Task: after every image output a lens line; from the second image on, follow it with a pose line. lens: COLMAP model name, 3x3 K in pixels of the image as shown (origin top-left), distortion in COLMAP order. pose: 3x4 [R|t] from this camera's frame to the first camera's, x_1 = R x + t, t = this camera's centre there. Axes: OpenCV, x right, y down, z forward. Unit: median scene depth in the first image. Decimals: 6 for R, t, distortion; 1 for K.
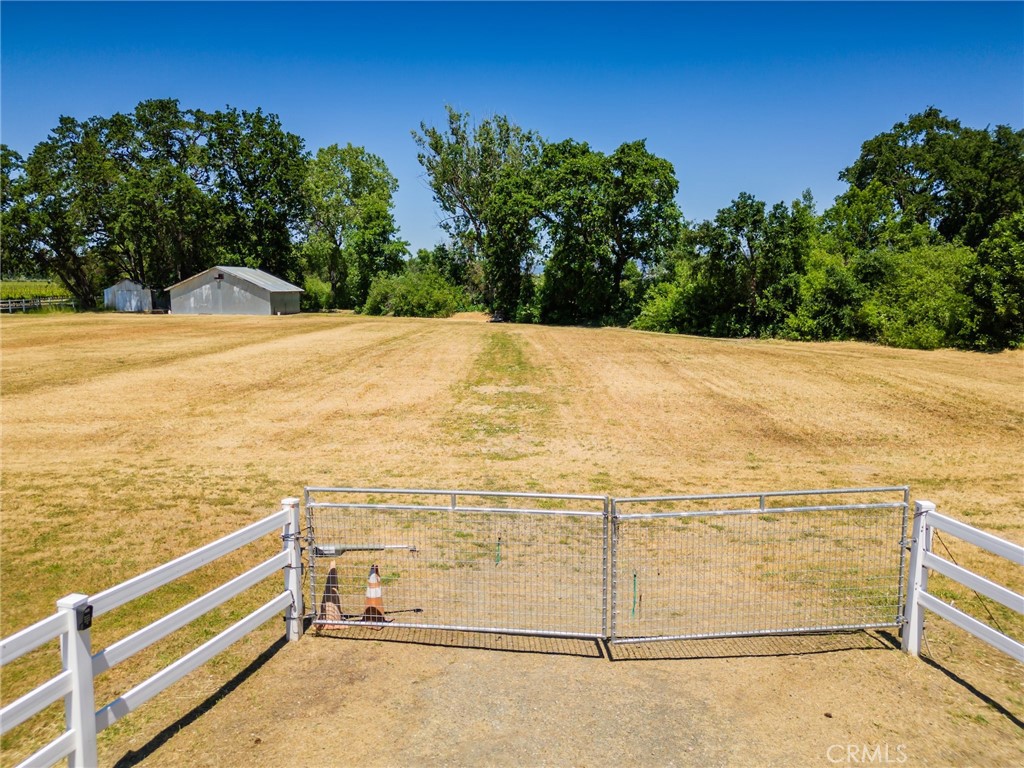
lens RADIAL K [[717.3, 0, 515.8], [0, 717.3, 384.3], [0, 0, 1]] dist [0.057204, -0.046950]
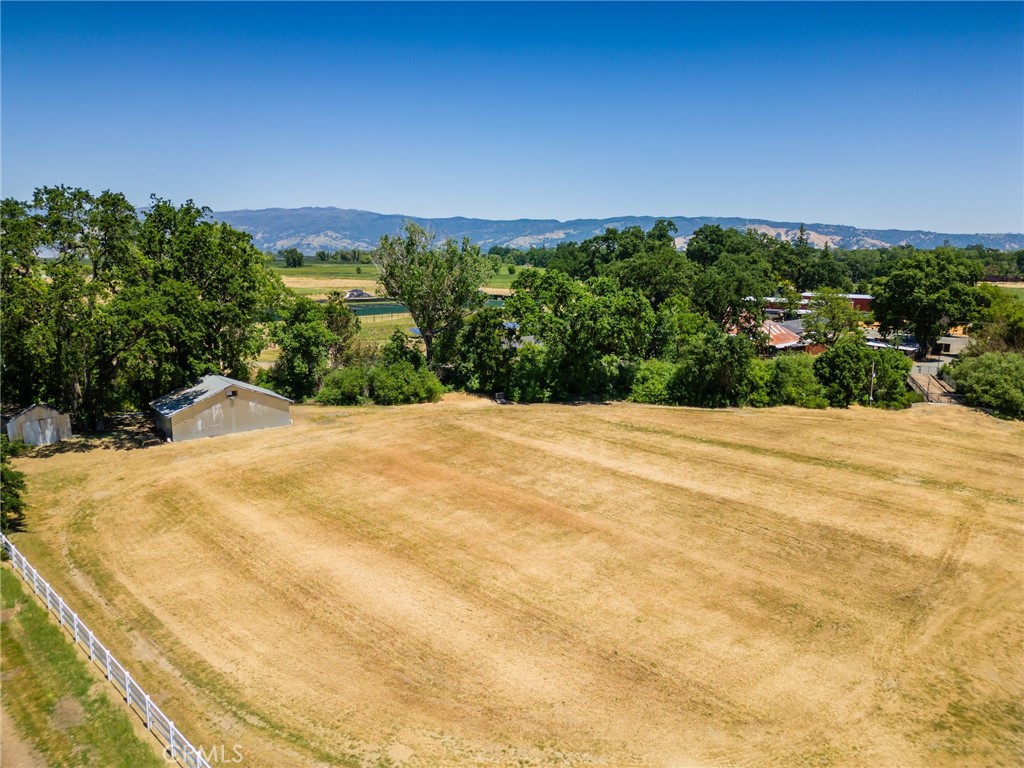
lens RADIAL K [[717.3, 0, 506.1], [0, 717.3, 383.8], [0, 0, 1]] dist [0.057204, -0.046950]
pose [[0.684773, -0.135379, 0.716071, -0.826254], [0.098919, 0.990767, 0.092717, -0.210836], [-0.722012, 0.007343, 0.691842, 0.089630]]
